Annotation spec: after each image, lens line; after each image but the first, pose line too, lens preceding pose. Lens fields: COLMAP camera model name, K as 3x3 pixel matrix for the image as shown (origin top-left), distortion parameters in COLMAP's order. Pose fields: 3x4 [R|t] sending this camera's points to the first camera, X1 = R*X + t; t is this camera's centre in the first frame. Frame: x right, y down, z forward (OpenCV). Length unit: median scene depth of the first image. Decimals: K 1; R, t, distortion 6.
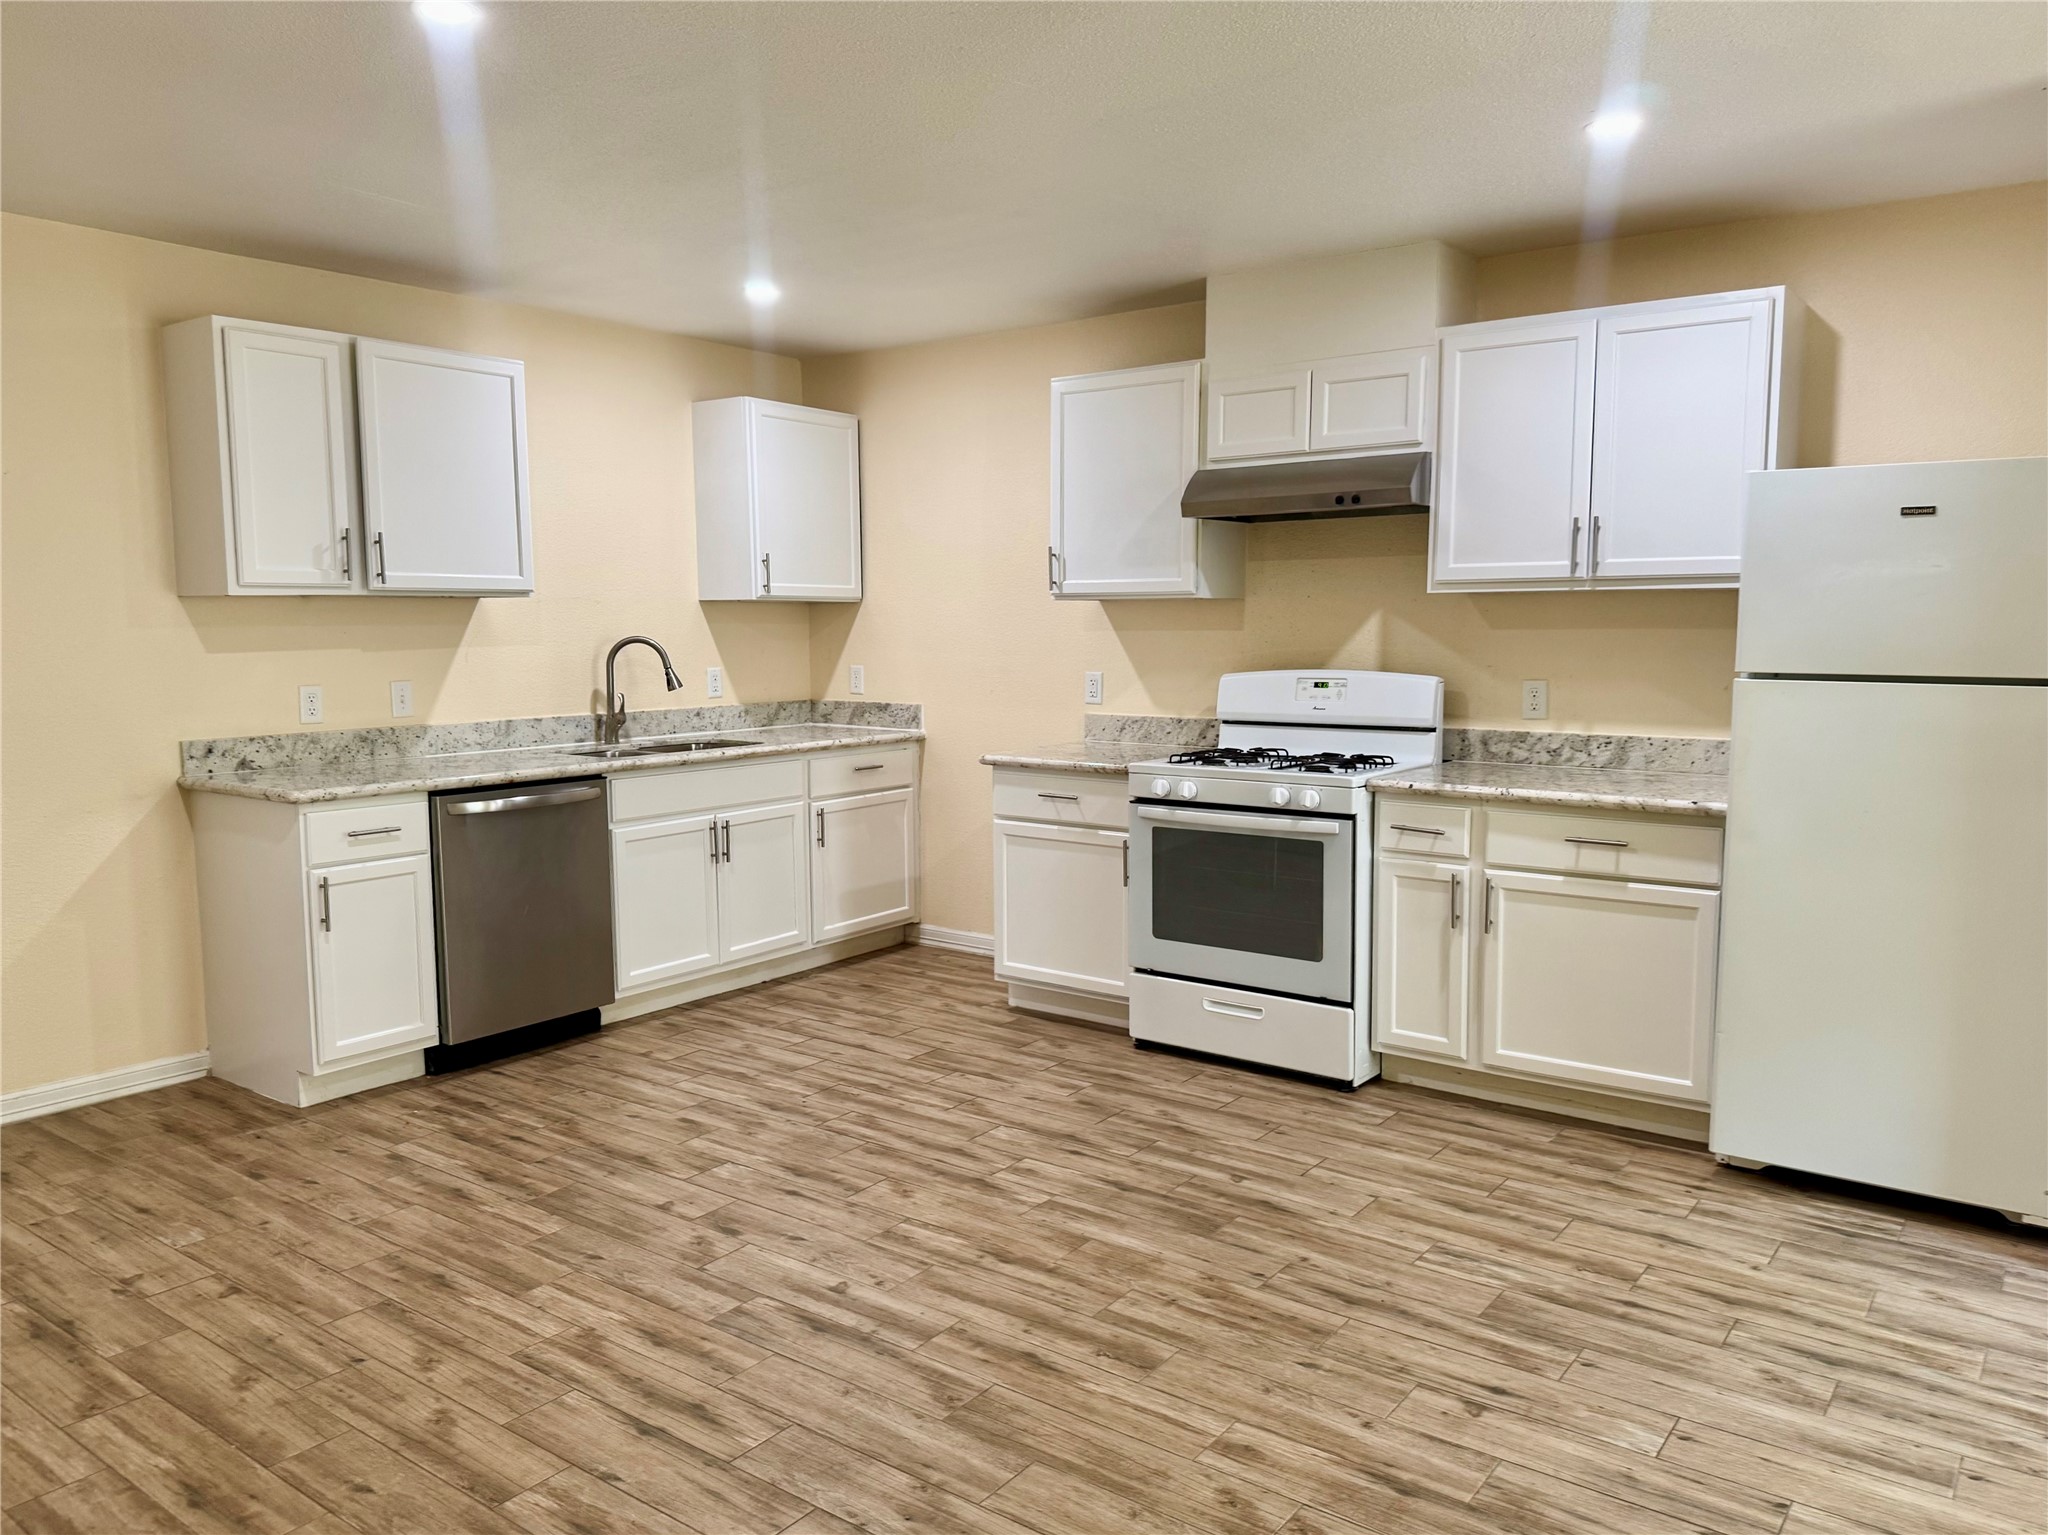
lens RADIAL K [[1459.9, 0, 1010.6], [0, 1459.9, 774.8], [0, 0, 1]] dist [0.121418, -0.183848]
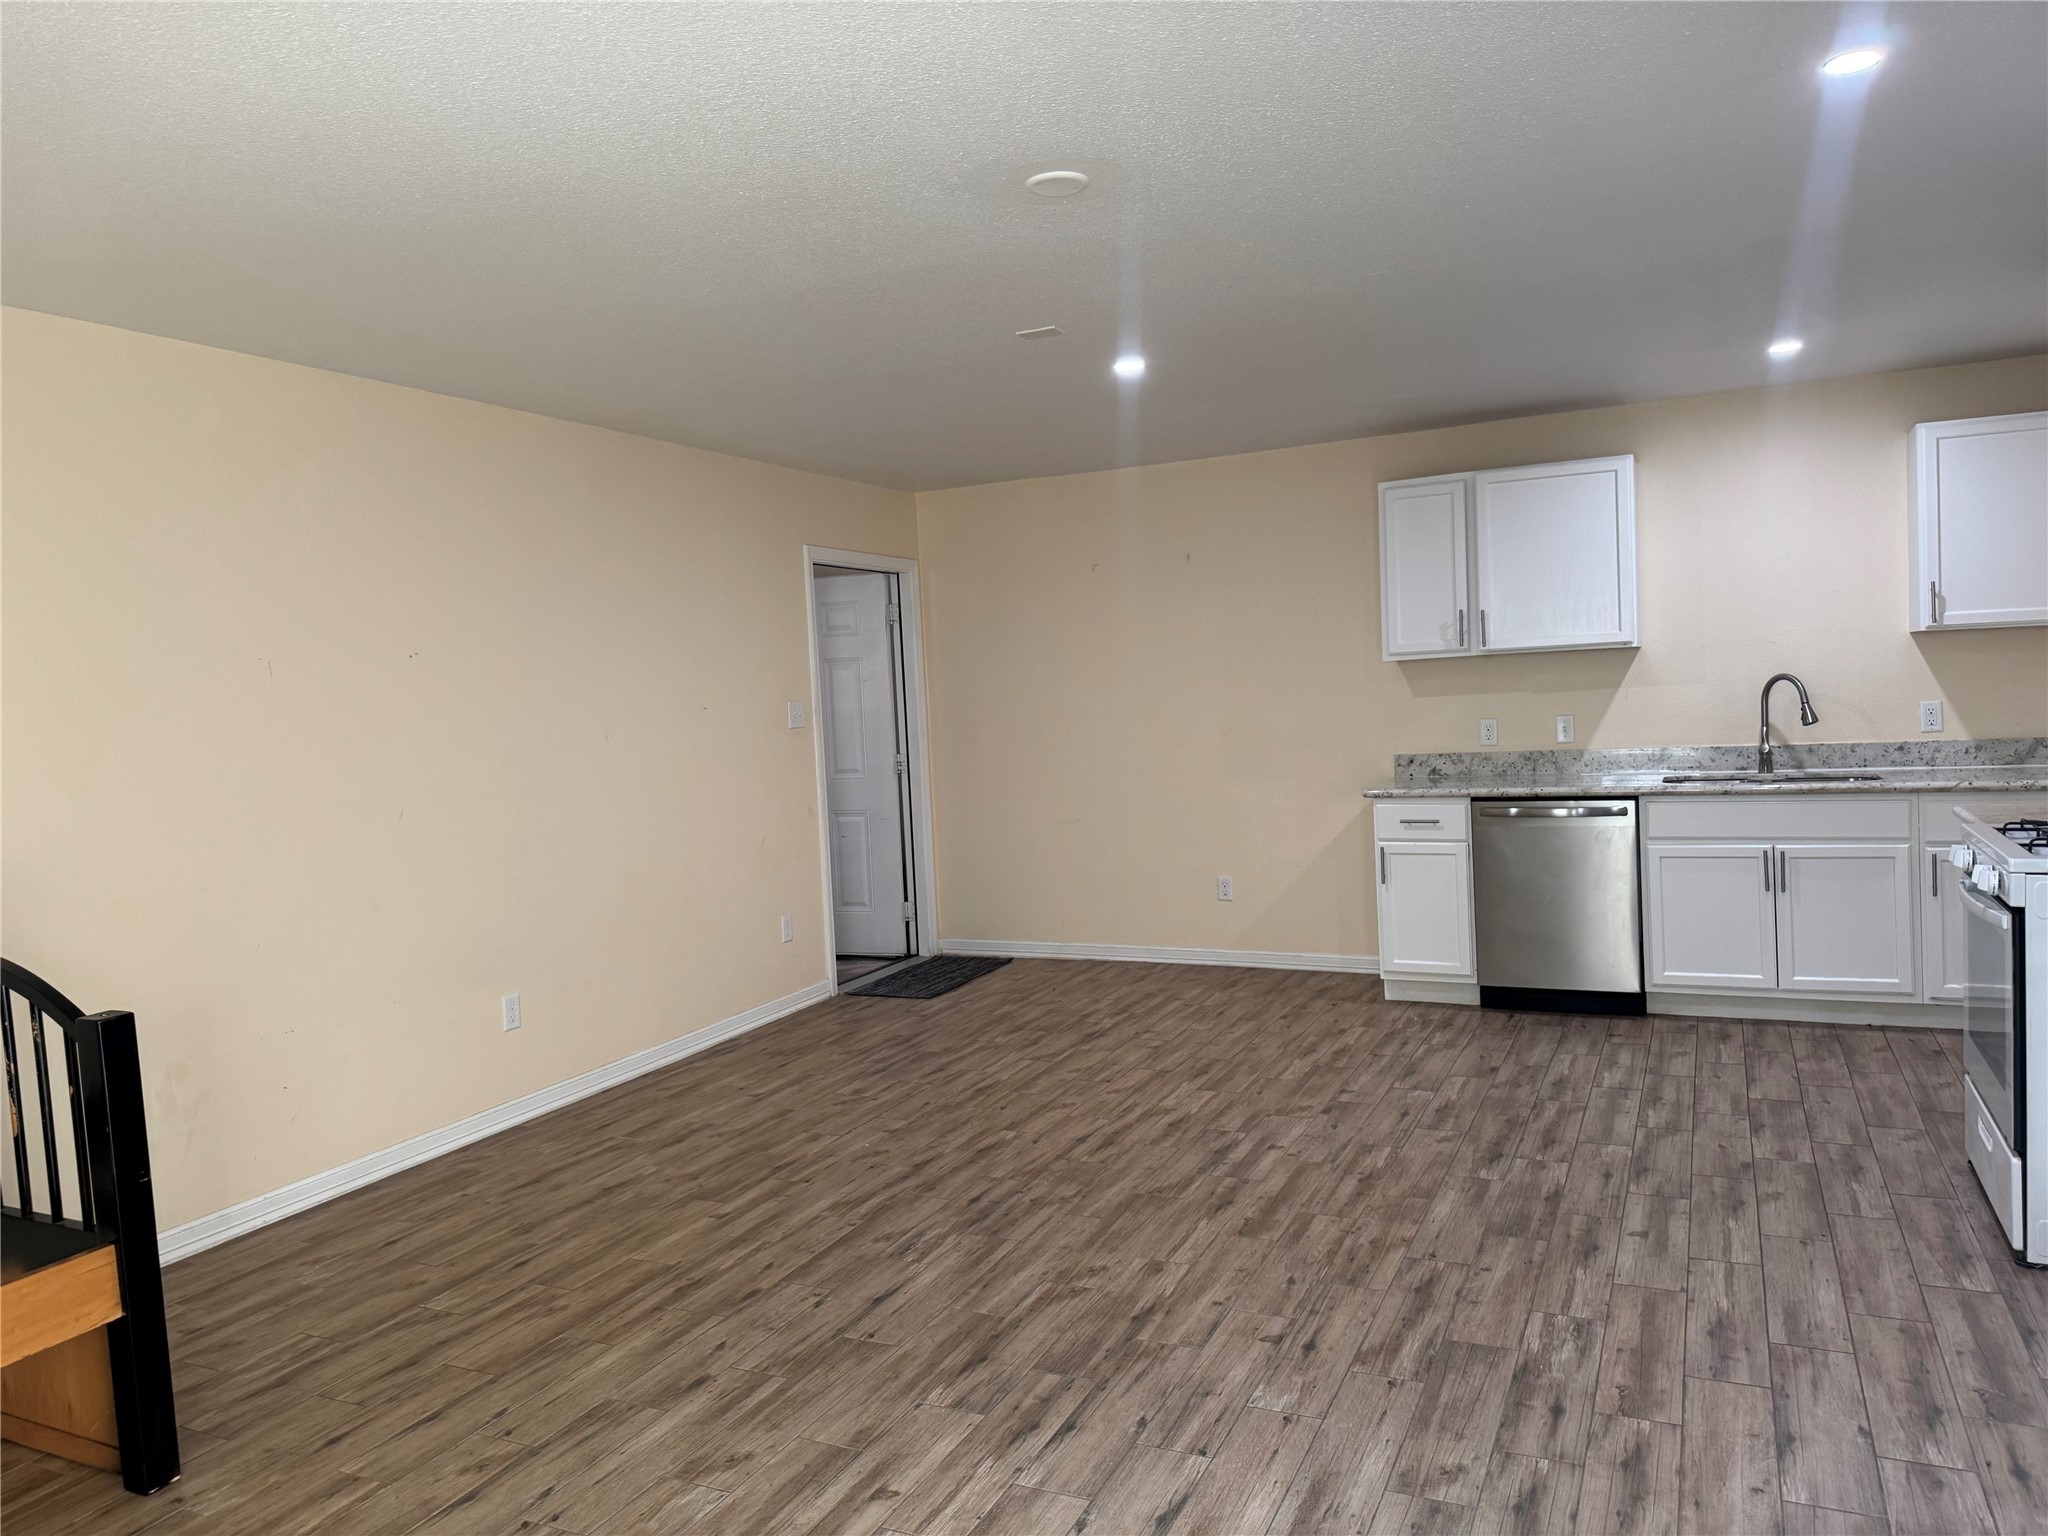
lens RADIAL K [[1429.2, 0, 1034.9], [0, 1429.2, 765.5], [0, 0, 1]] dist [0.101873, -0.165239]
pose [[0.211791, 0.046904, -0.976189, 0.907688], [-0.056634, 0.997758, 0.035653, -0.047494], [0.975673, 0.047734, 0.213972, 0.343768]]
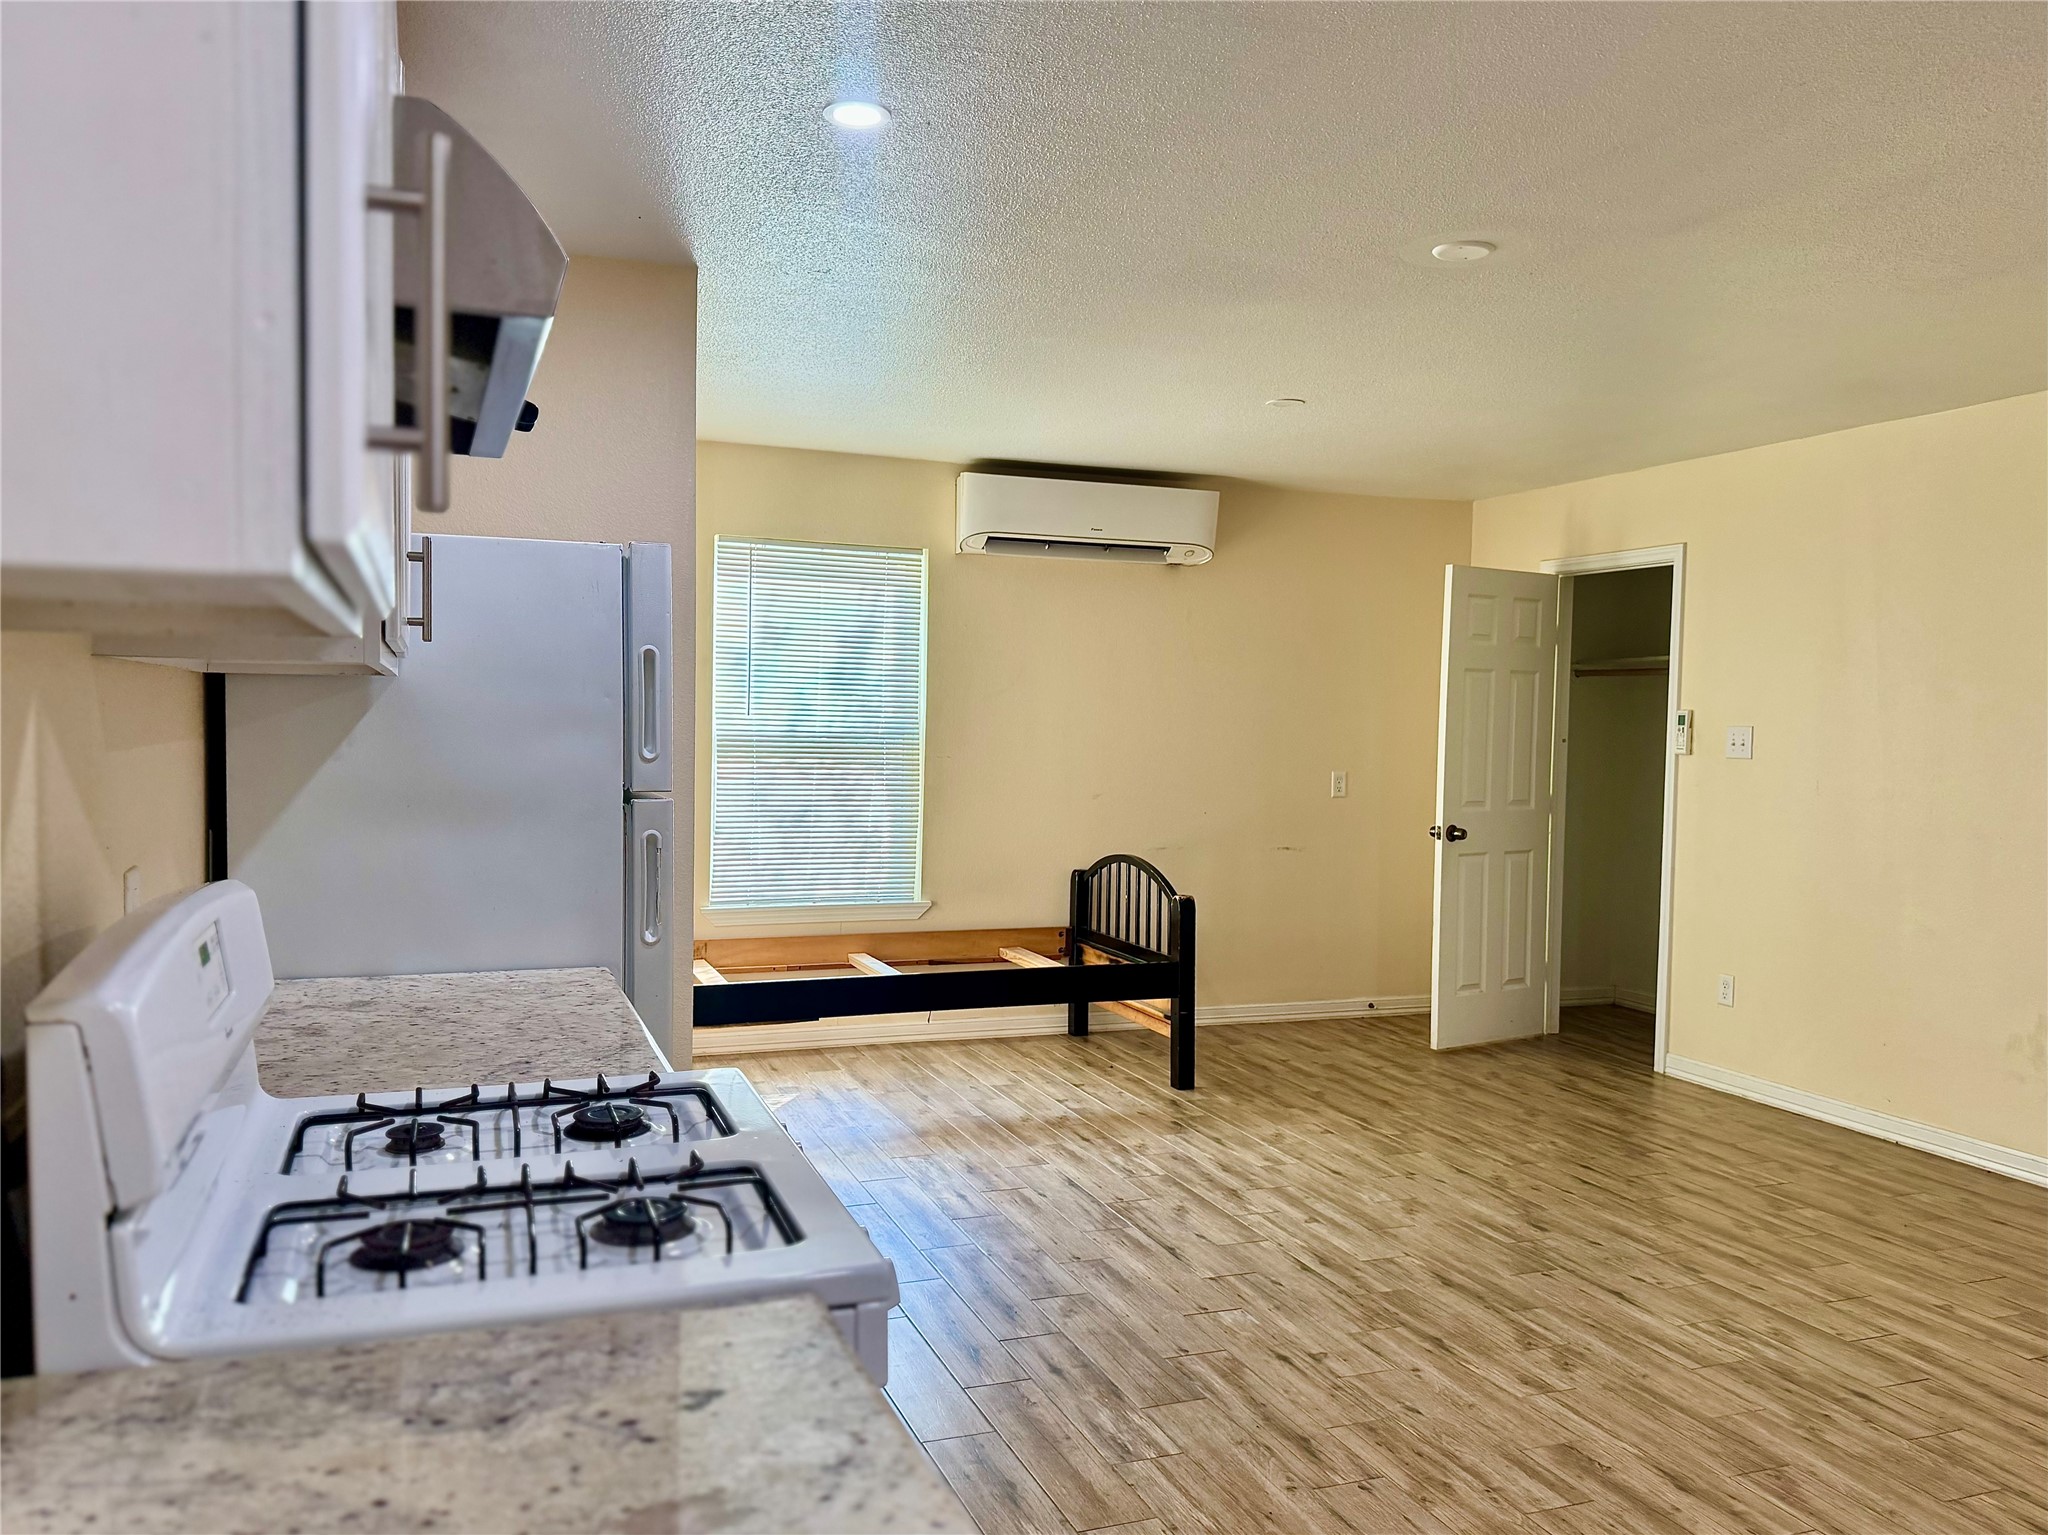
lens RADIAL K [[1604.5, 0, 1043.5], [0, 1604.5, 771.8], [0, 0, 1]] dist [0.104069, -0.090508]
pose [[-0.859277, -0.034899, 0.510319, -0.112460], [0.037327, 0.990732, 0.130604, -0.163077], [-0.510147, 0.131274, -0.850010, 1.435758]]
